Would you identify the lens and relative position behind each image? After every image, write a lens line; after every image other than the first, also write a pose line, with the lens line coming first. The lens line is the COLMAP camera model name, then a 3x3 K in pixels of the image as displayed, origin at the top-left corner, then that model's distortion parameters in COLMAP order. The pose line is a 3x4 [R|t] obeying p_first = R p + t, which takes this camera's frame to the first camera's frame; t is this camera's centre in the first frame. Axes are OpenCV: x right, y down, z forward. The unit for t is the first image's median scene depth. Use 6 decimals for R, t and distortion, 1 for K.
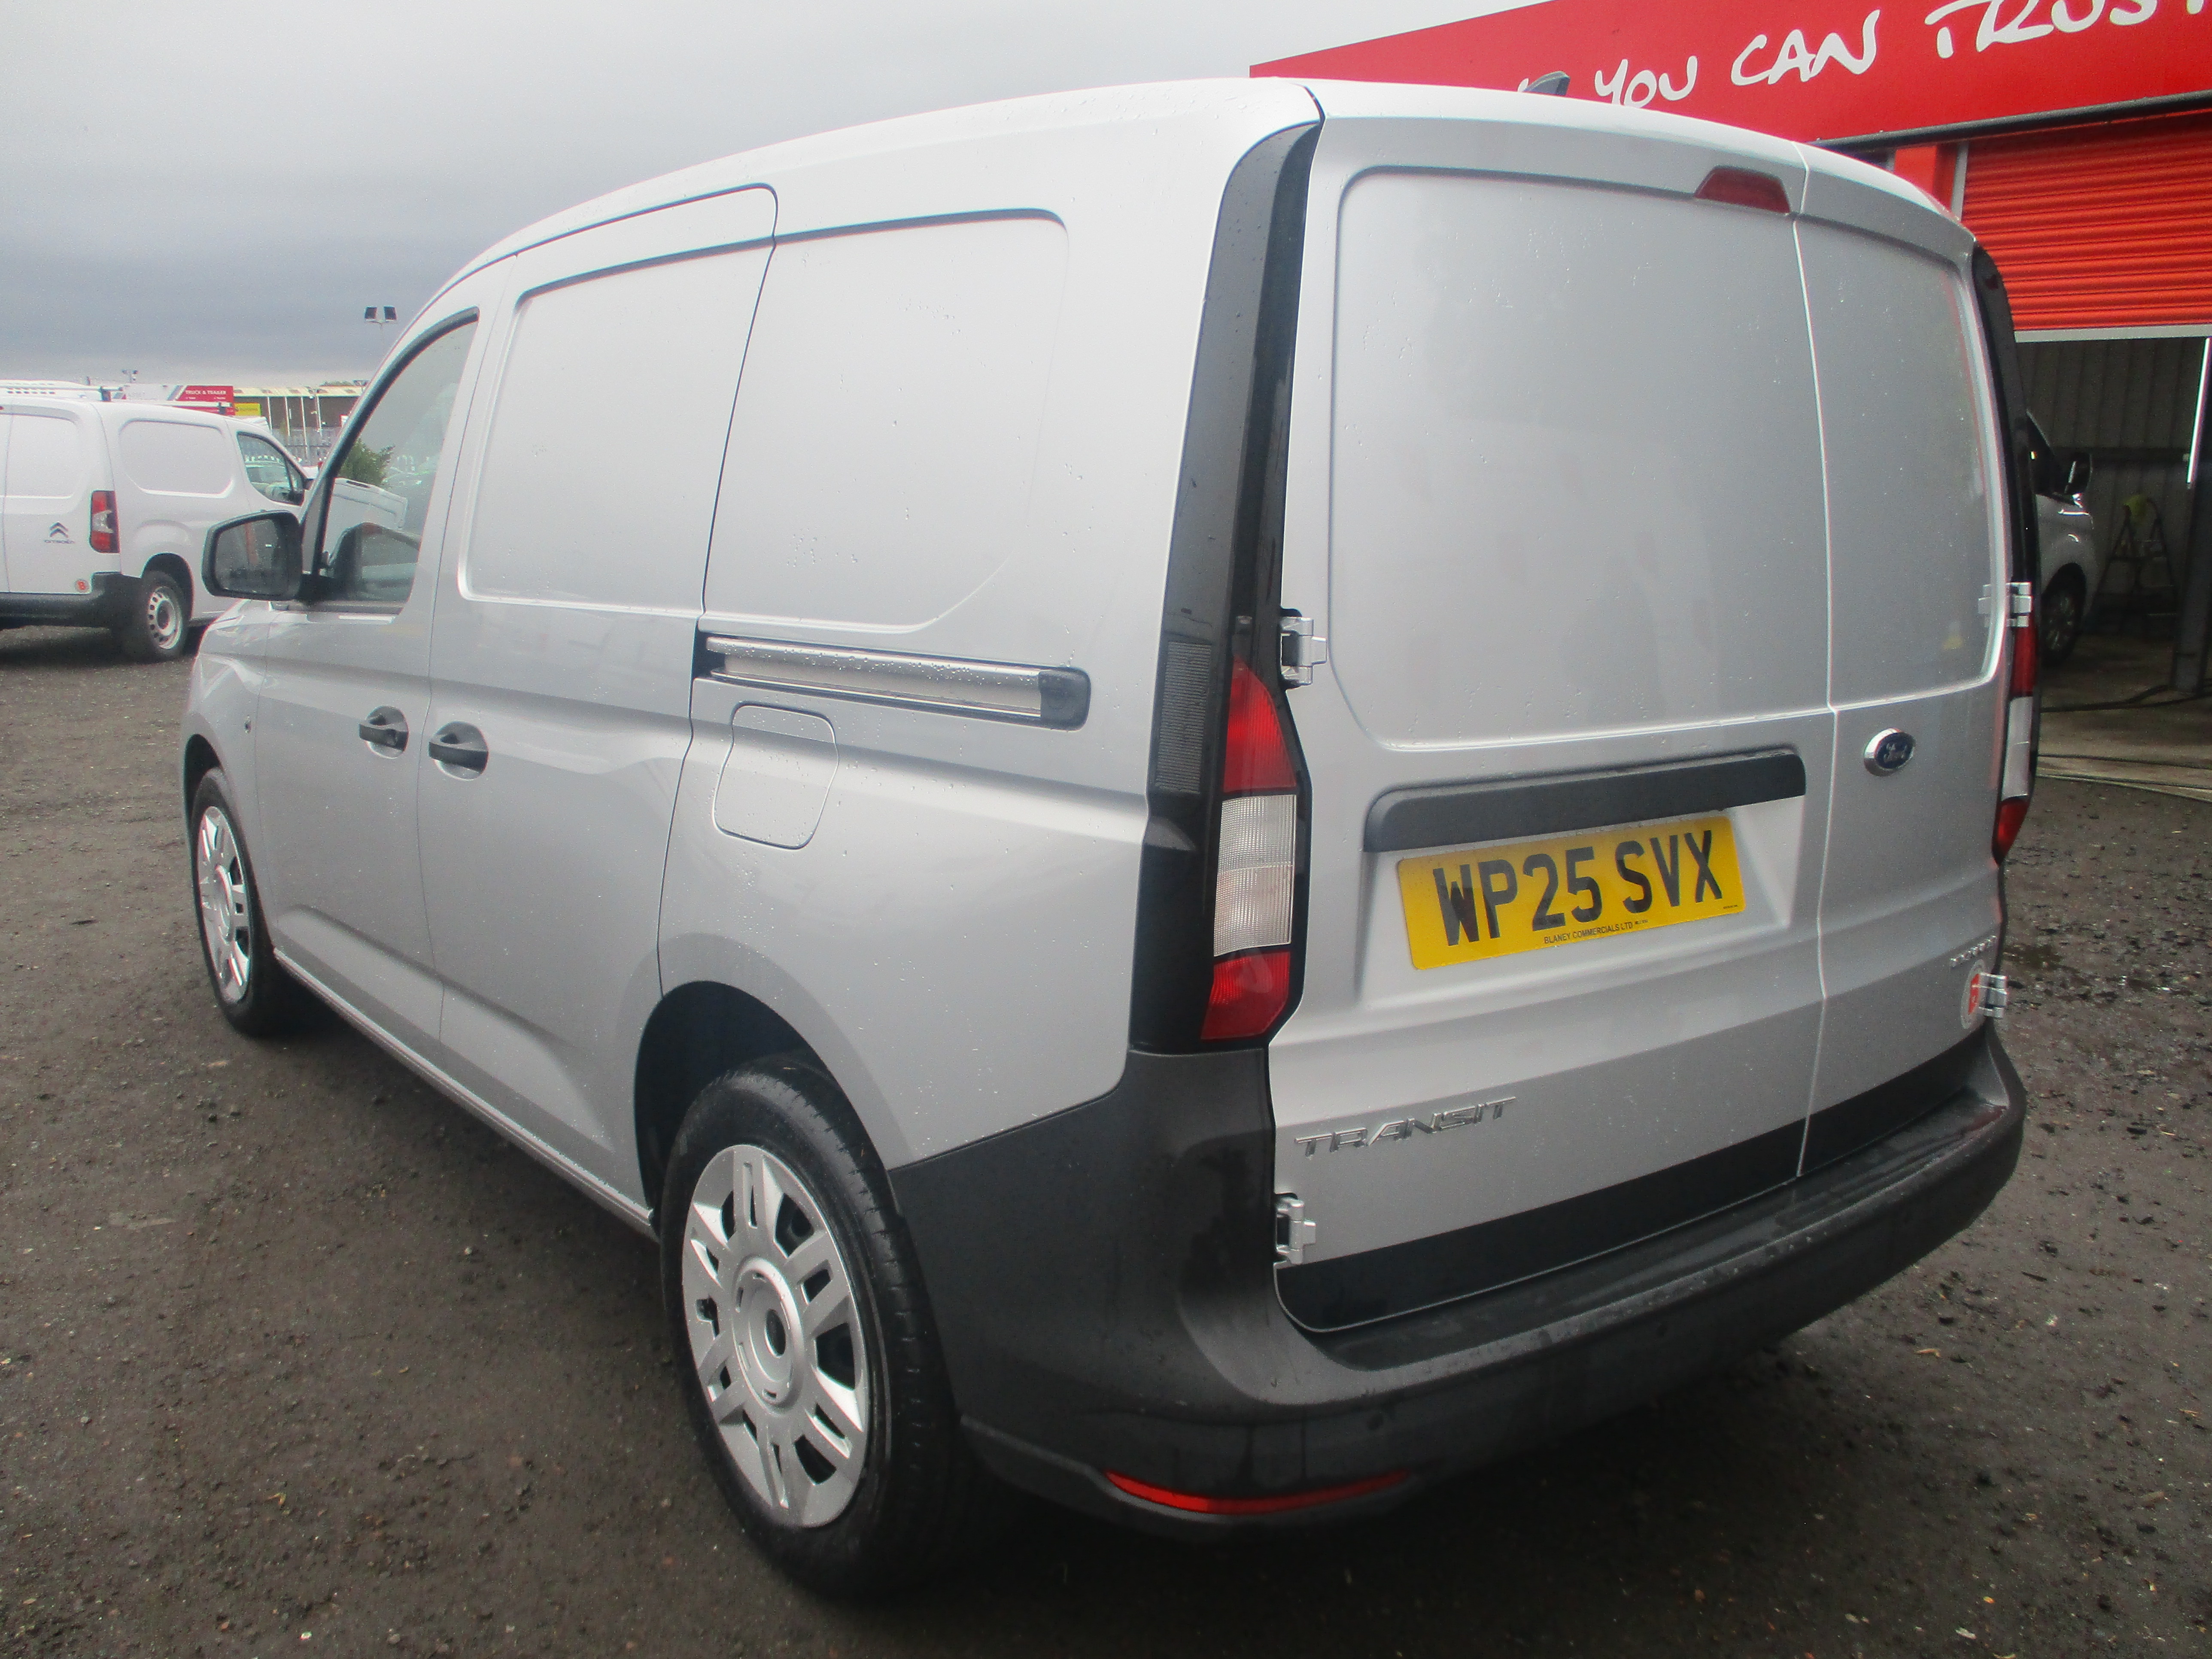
lens RADIAL K [[1893.0, 0, 1095.8], [0, 1893.0, 840.2], [0, 0, 1]] dist [-0.034879, 0.001594]
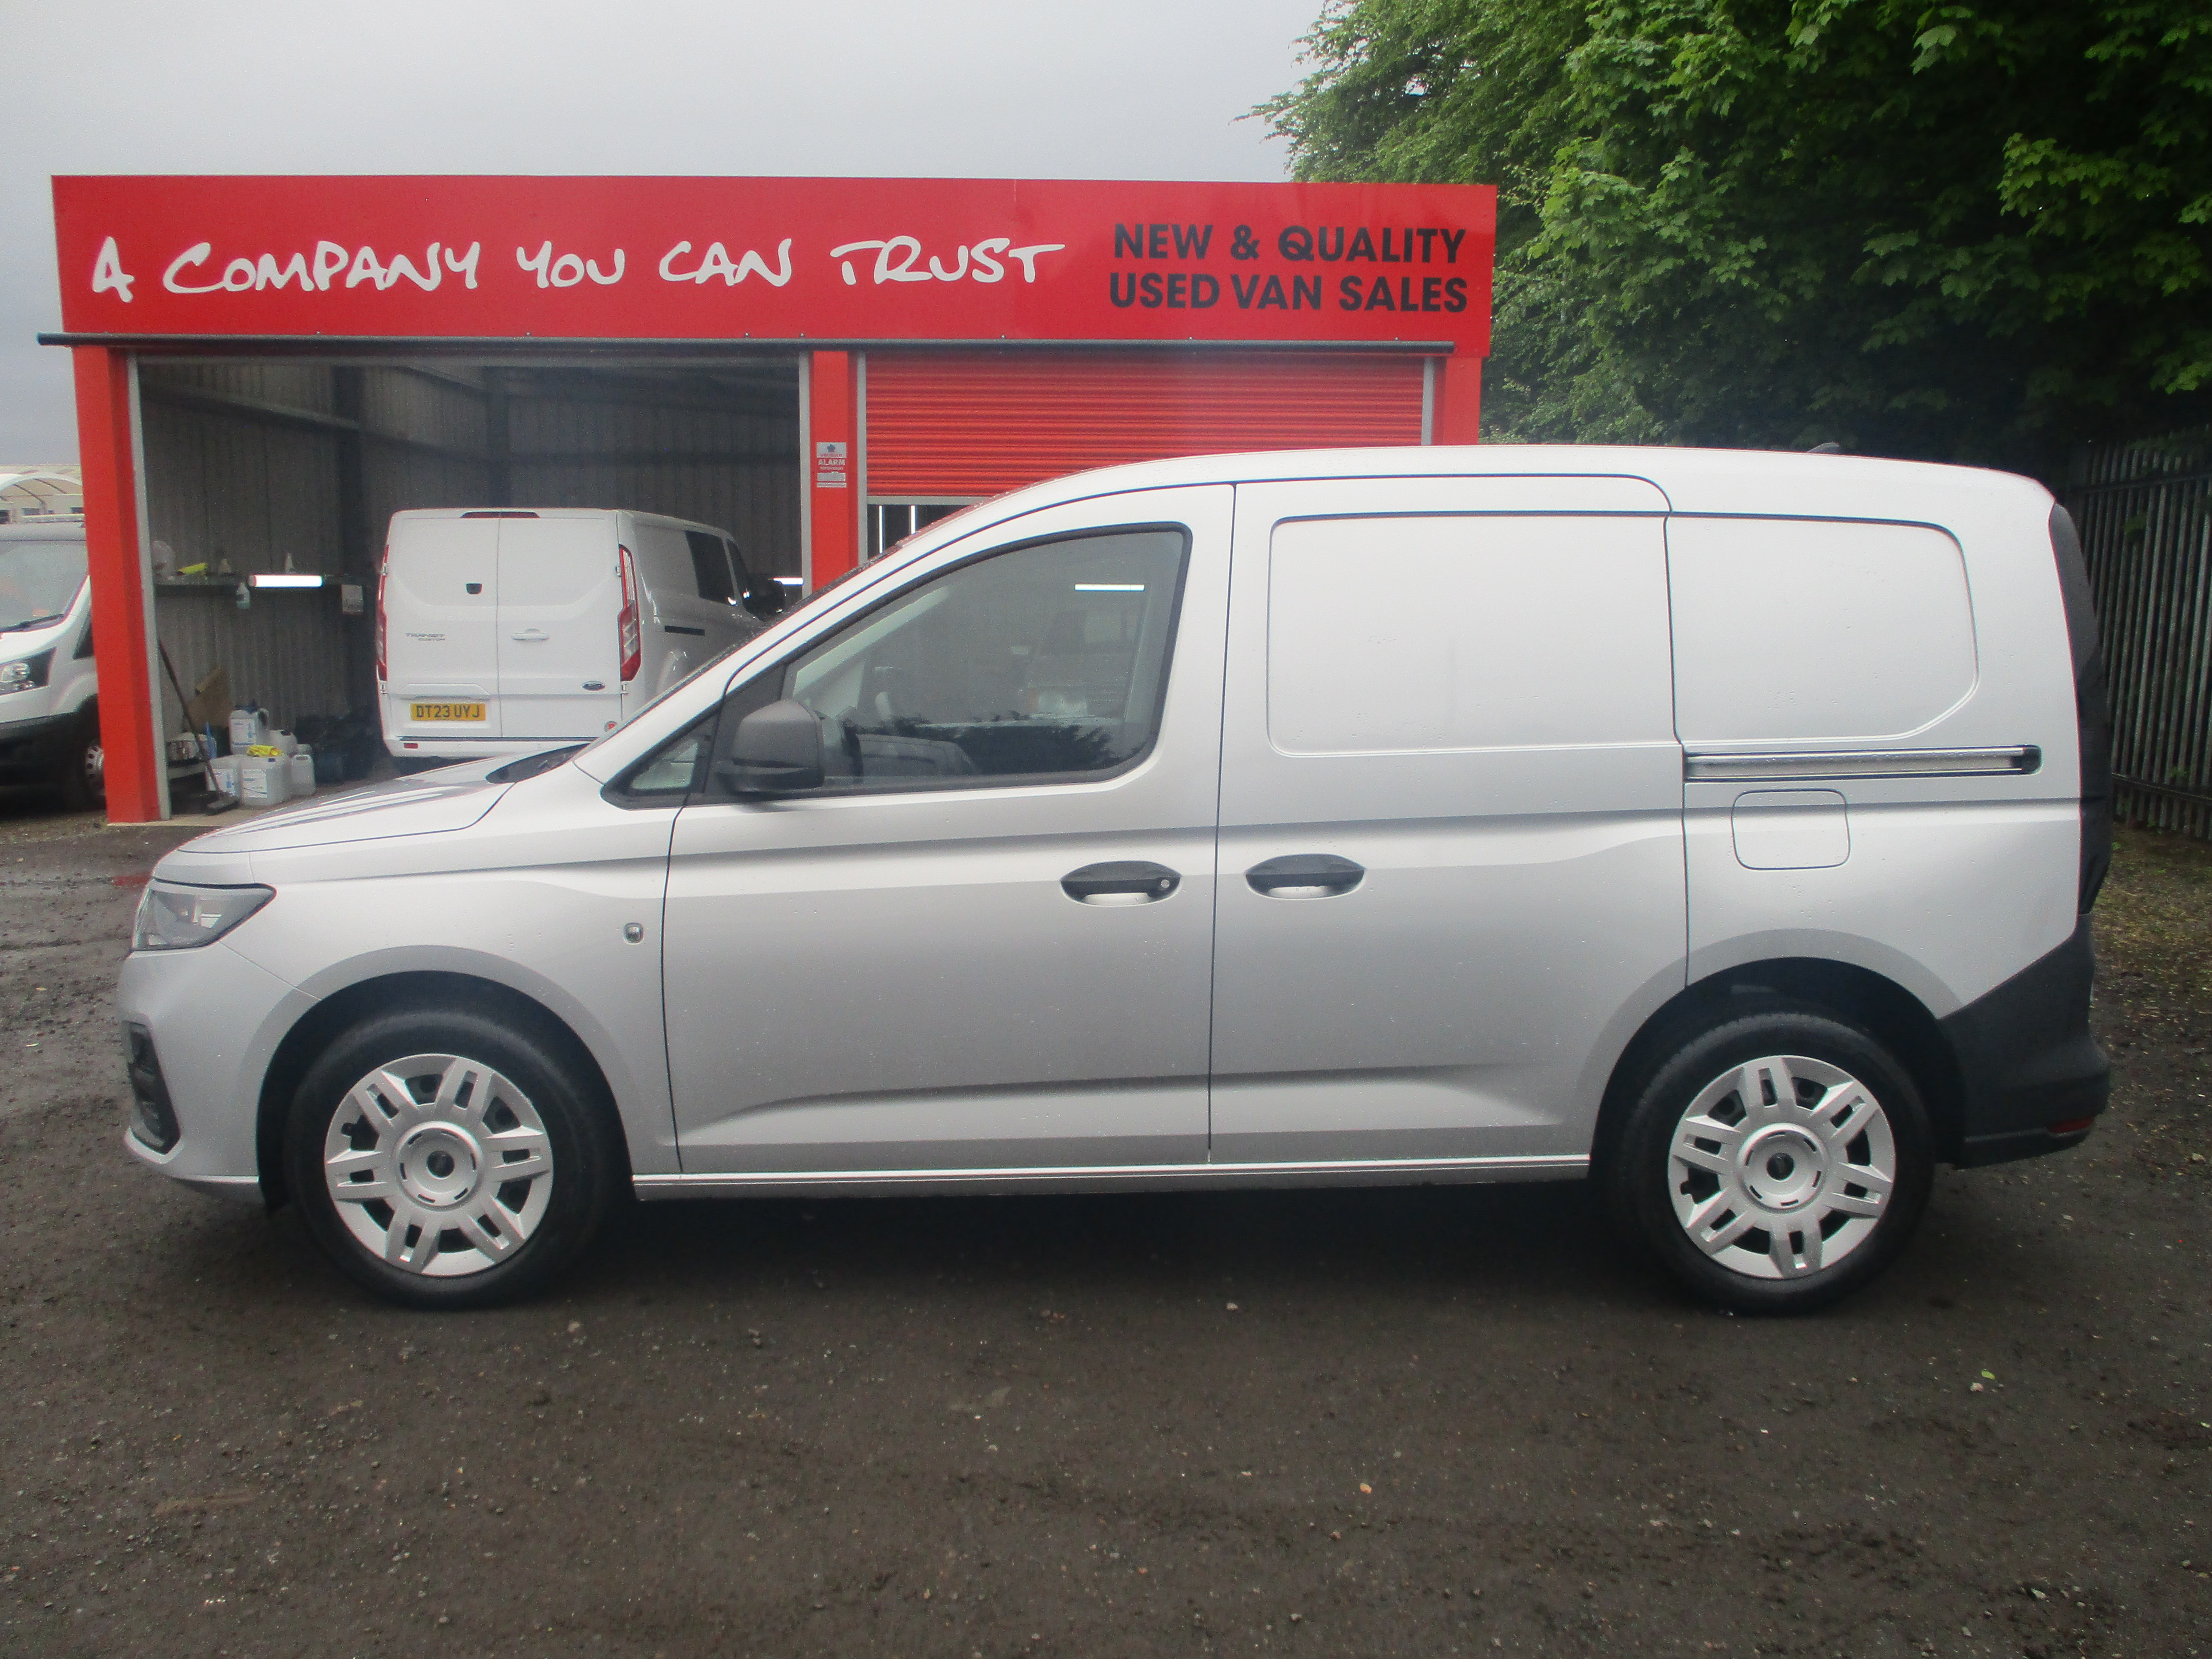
lens RADIAL K [[1893.0, 0, 1095.8], [0, 1893.0, 840.2], [0, 0, 1]] dist [-0.034879, 0.001594]
pose [[0.599191, -0.114080, 0.792436, -1.346766], [0.159501, 0.986964, 0.021480, -0.114993], [-0.784557, 0.113524, 0.609576, 0.322075]]
